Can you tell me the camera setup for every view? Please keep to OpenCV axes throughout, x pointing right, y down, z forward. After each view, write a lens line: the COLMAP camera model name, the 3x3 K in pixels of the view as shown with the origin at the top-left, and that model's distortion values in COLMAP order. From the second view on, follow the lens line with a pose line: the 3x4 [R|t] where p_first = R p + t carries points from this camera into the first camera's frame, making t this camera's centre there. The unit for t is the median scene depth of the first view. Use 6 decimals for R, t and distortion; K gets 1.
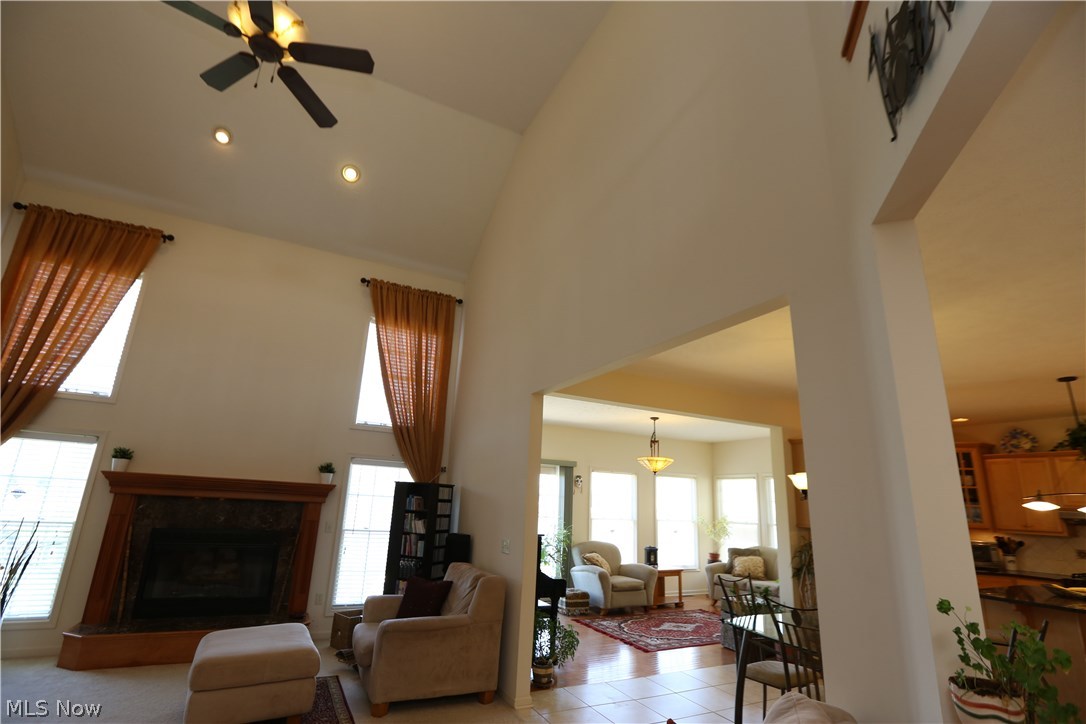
lens RADIAL K [[517.6, 0, 559.3], [0, 517.6, 361.5], [0, 0, 1]] dist [-0.059415, 0.021811]
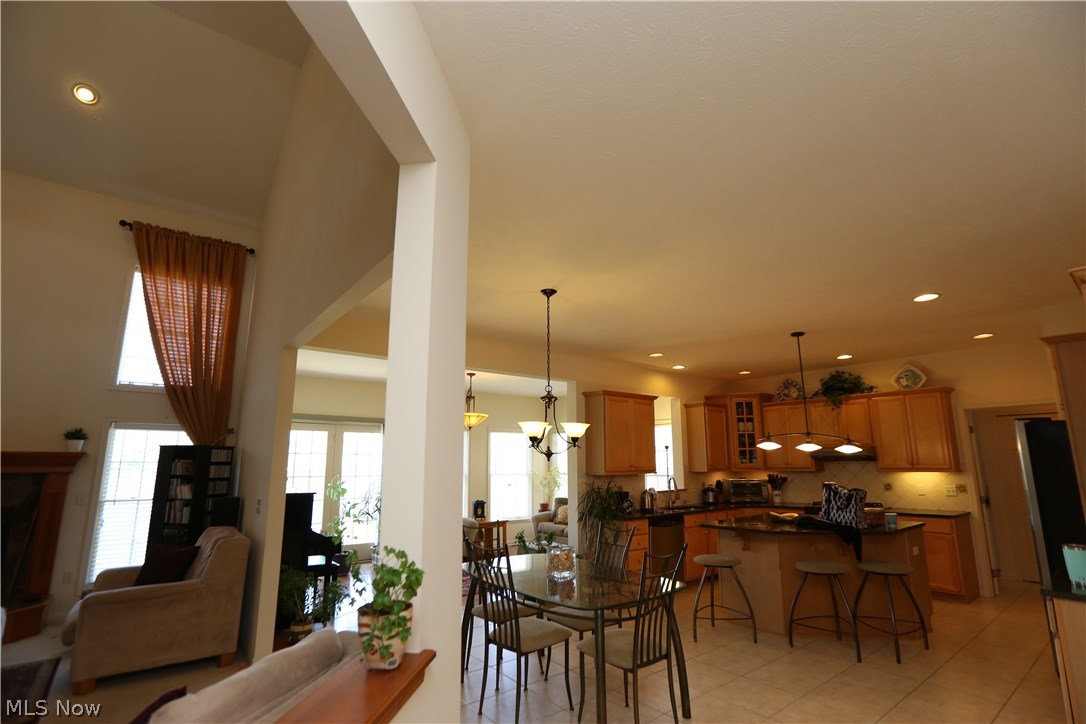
lens RADIAL K [[517.6, 0, 559.3], [0, 517.6, 361.5], [0, 0, 1]] dist [-0.059415, 0.021811]
pose [[0.977354, -0.009033, 0.211419, 0.172190], [-0.007228, 0.997080, 0.076018, 0.009035], [-0.211488, -0.075824, 0.974435, -0.016348]]
